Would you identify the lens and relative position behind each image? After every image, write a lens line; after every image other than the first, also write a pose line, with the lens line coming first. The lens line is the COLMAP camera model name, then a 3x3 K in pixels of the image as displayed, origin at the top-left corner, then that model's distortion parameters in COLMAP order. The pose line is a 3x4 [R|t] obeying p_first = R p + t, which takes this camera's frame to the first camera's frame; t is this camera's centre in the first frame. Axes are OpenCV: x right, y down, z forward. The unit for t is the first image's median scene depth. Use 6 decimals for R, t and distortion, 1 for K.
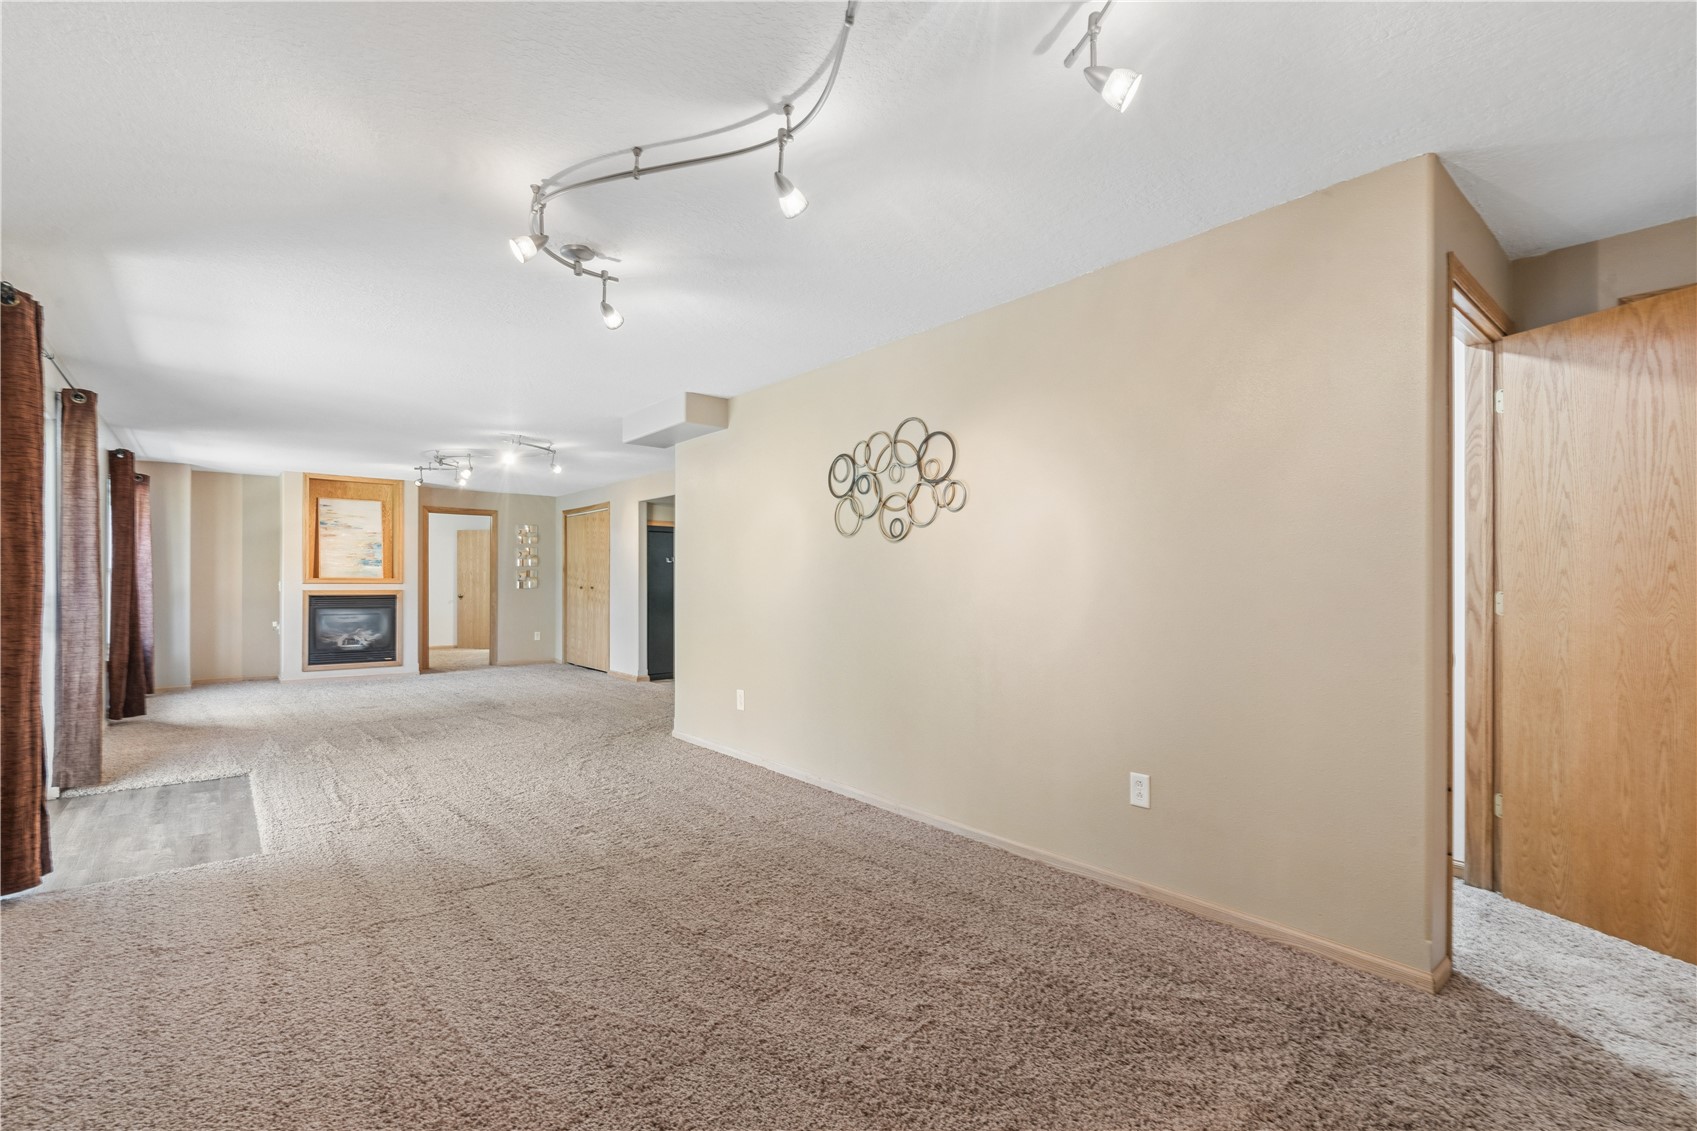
lens RADIAL K [[769.2, 0, 854.4], [0, 769.2, 577.8], [0, 0, 1]] dist [-0.008889, 0.003382]
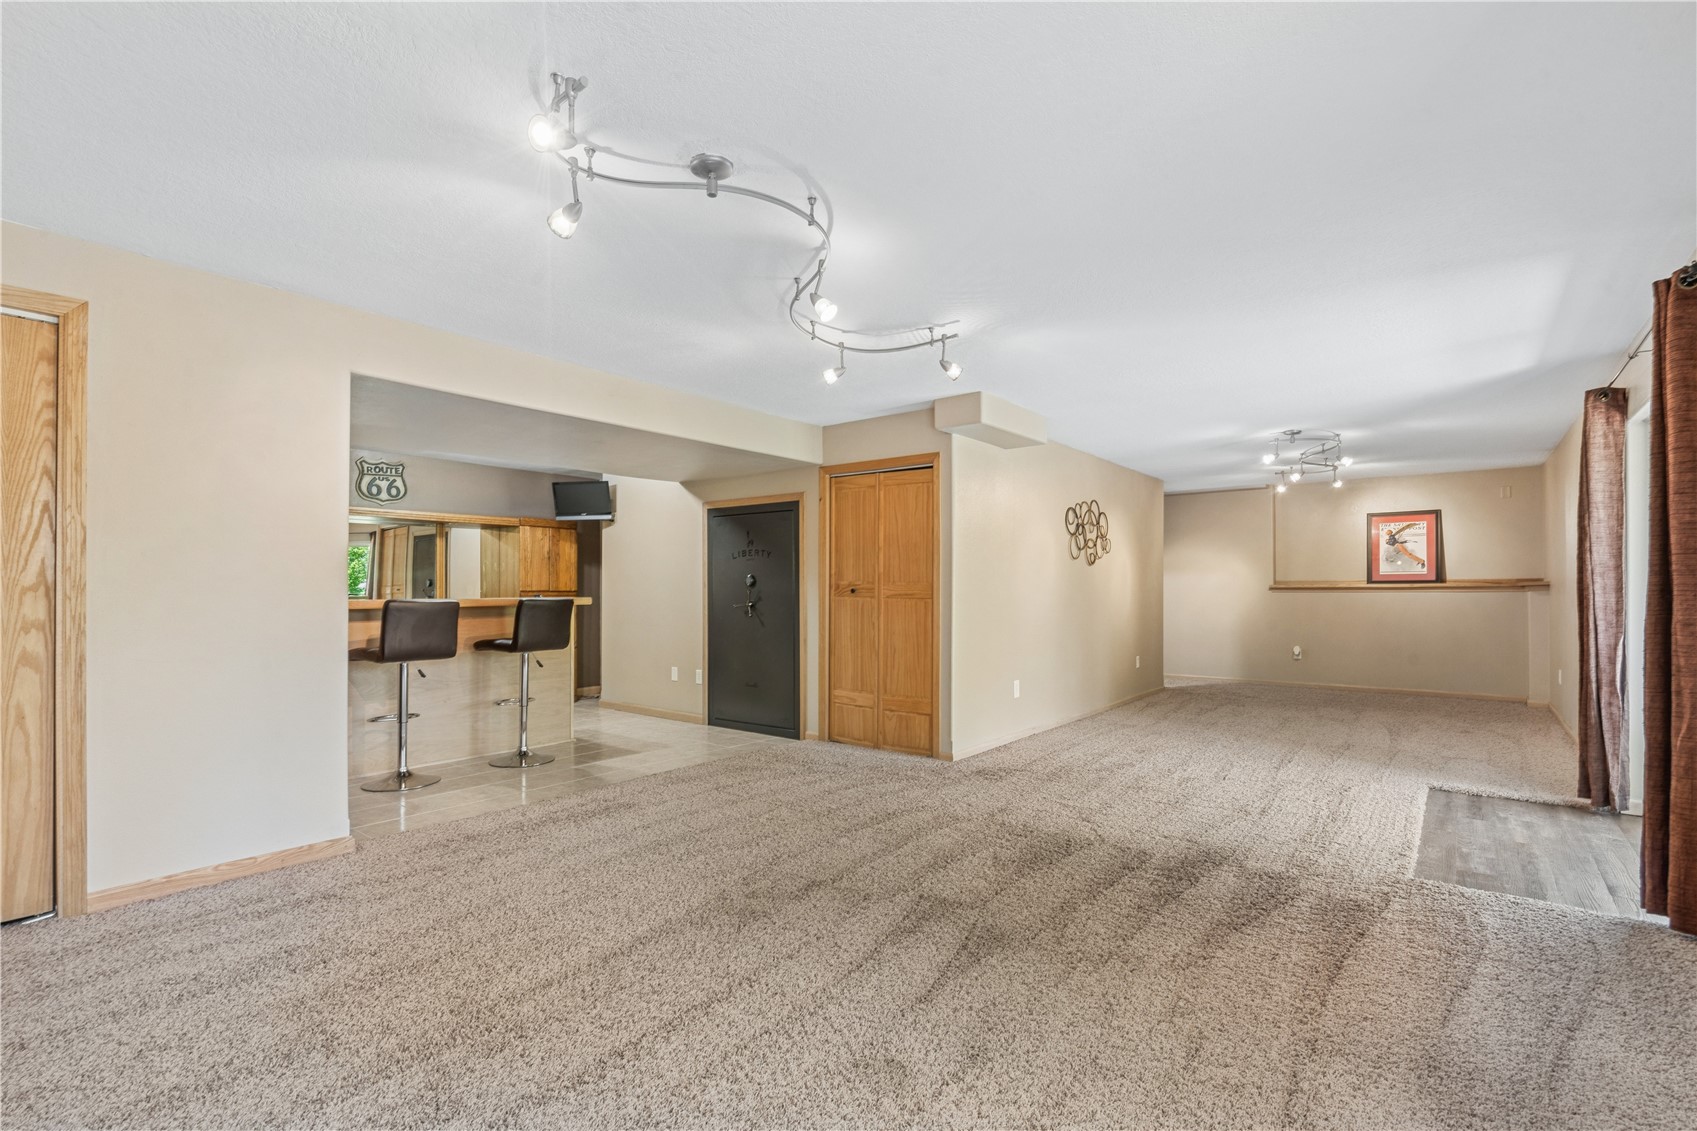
lens RADIAL K [[769.2, 0, 845.5], [0, 769.2, 583.4], [0, 0, 1]] dist [-0.008889, 0.003382]
pose [[-0.195236, 0.003692, 0.980749, -0.681666], [-0.008650, 0.999948, -0.005487, 0.004191], [-0.980718, -0.009555, -0.195194, 0.817015]]
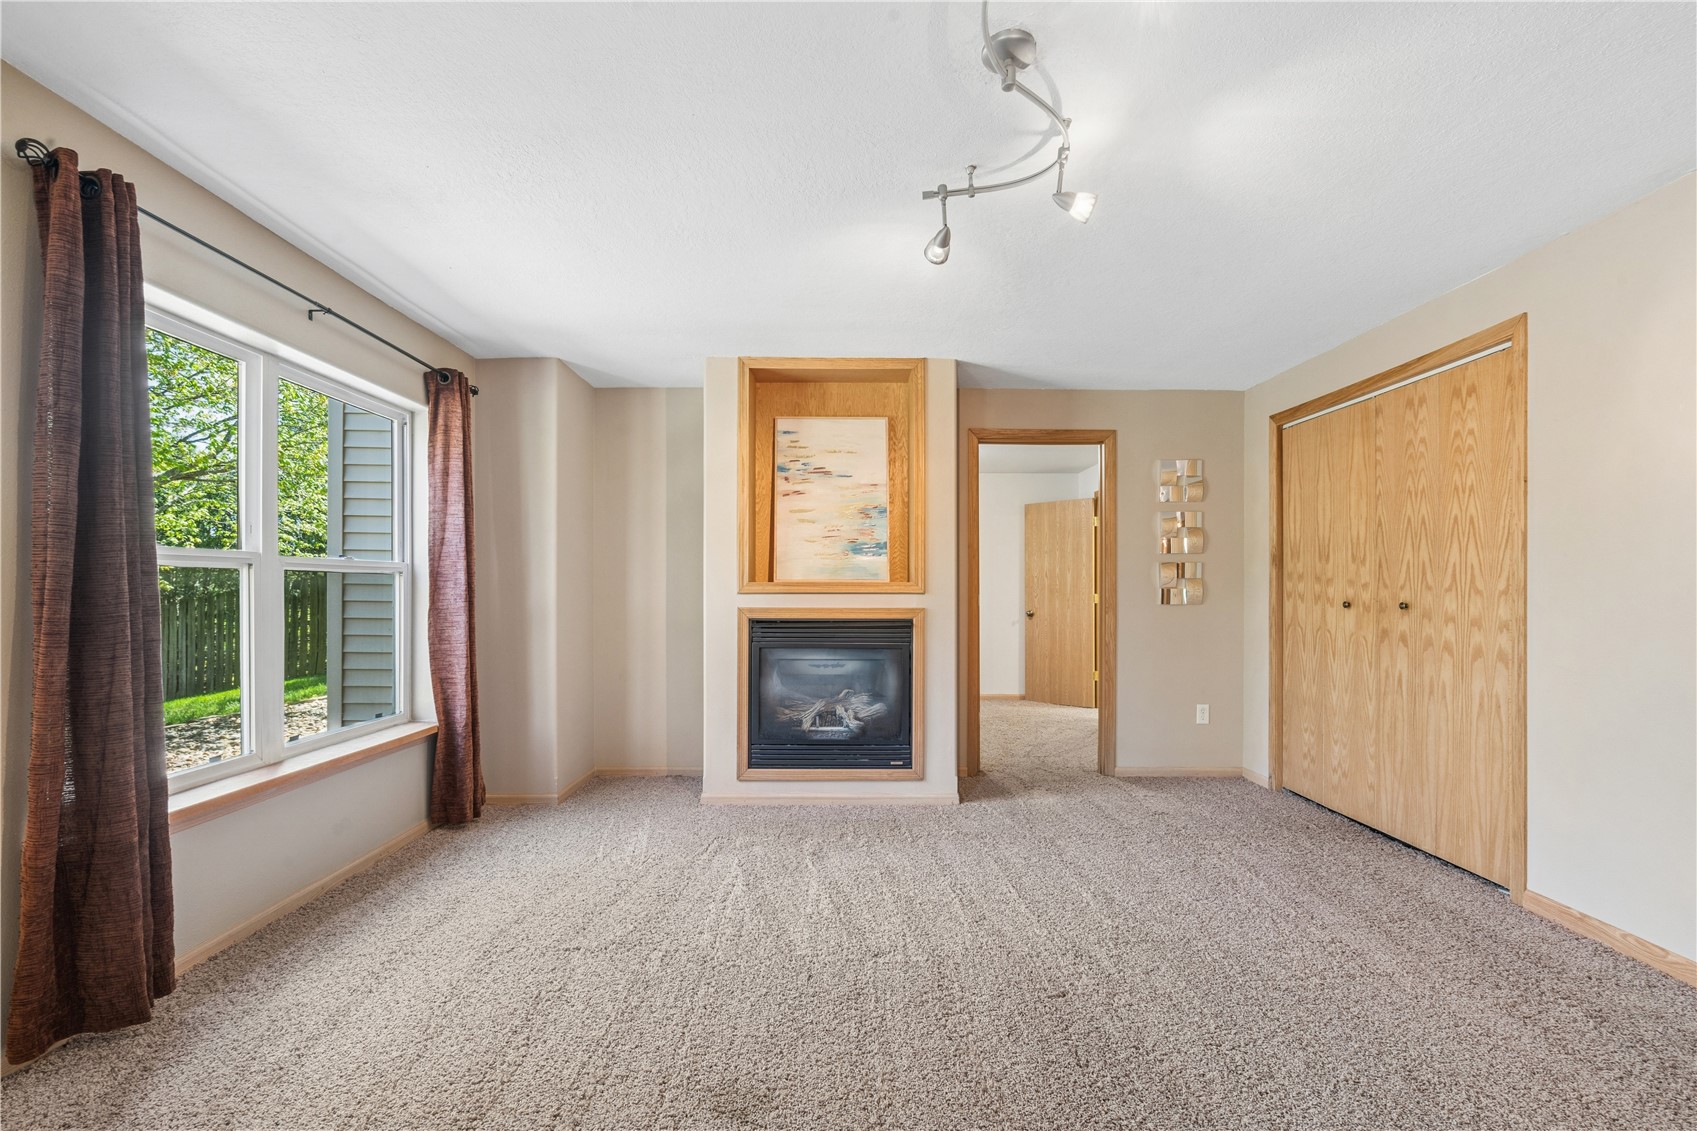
lens RADIAL K [[769.2, 0, 850.7], [0, 769.2, 593.0], [0, 0, 1]] dist [-0.008889, 0.003382]
pose [[0.775700, 0.000308, -0.631102, -0.348712], [0.005476, 0.999959, 0.007218, 0.003771], [0.631079, -0.009055, 0.775666, 0.640145]]
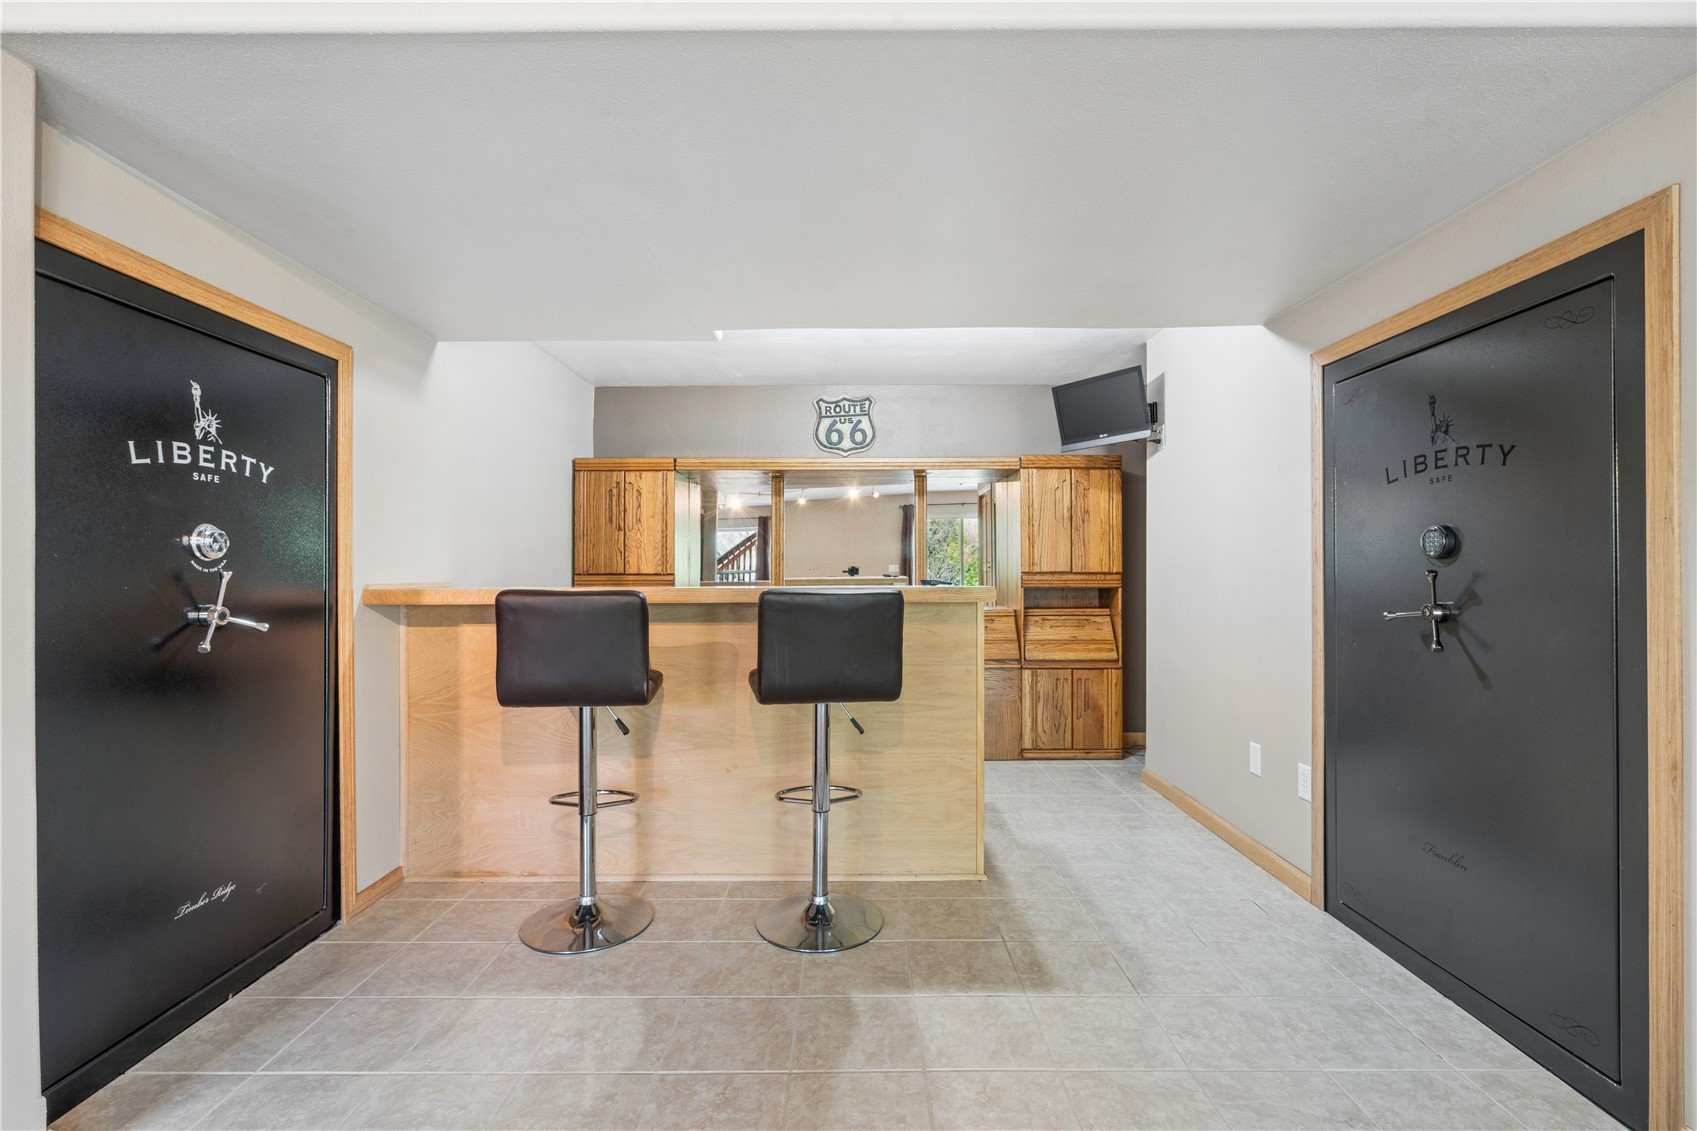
lens RADIAL K [[769.2, 0, 851.9], [0, 769.2, 573.1], [0, 0, 1]] dist [-0.008889, 0.003382]
pose [[0.641155, -0.007689, 0.767373, -0.278447], [-0.000796, 0.999943, 0.010684, 0.005706], [-0.767411, -0.007460, 0.641112, 0.754038]]
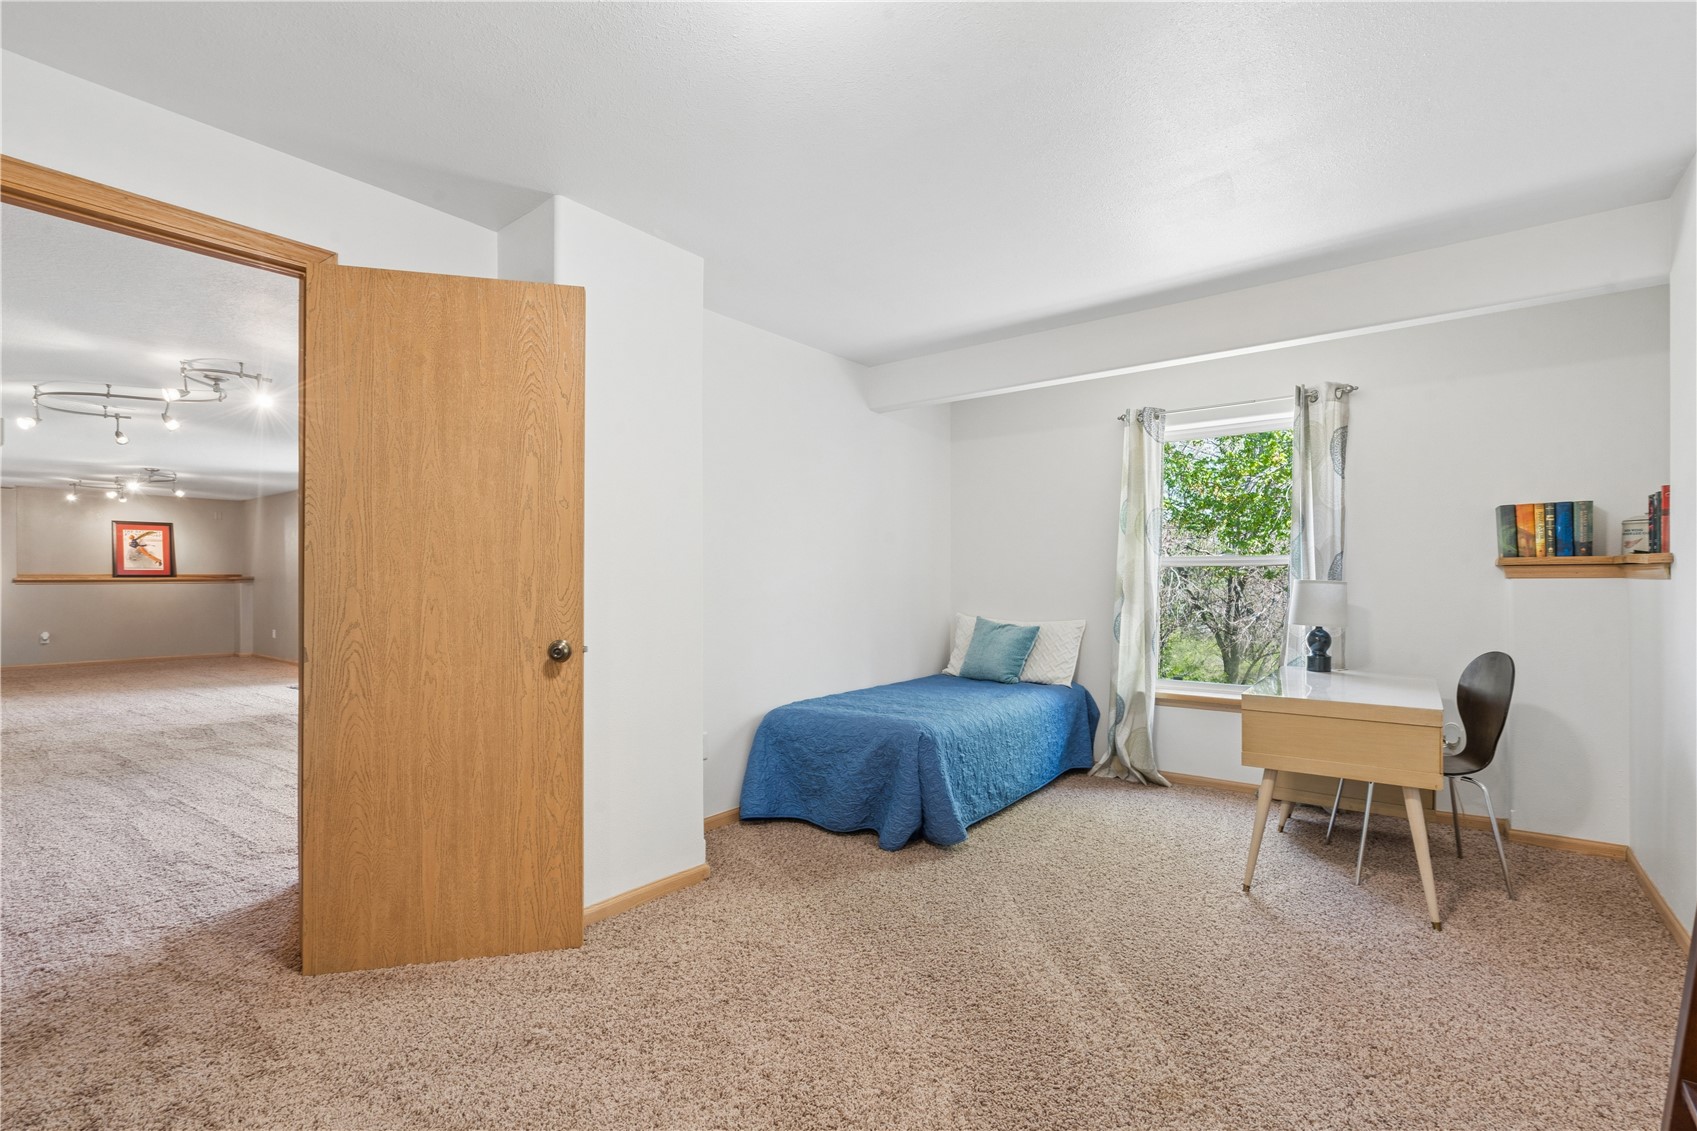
lens RADIAL K [[769.2, 0, 849.3], [0, 769.2, 581.3], [0, 0, 1]] dist [-0.008889, 0.003382]
pose [[-0.977389, -0.002577, -0.211431, -0.736259], [-0.000821, 0.999964, -0.008392, 0.008940], [0.211446, -0.008029, -0.977357, 1.389901]]
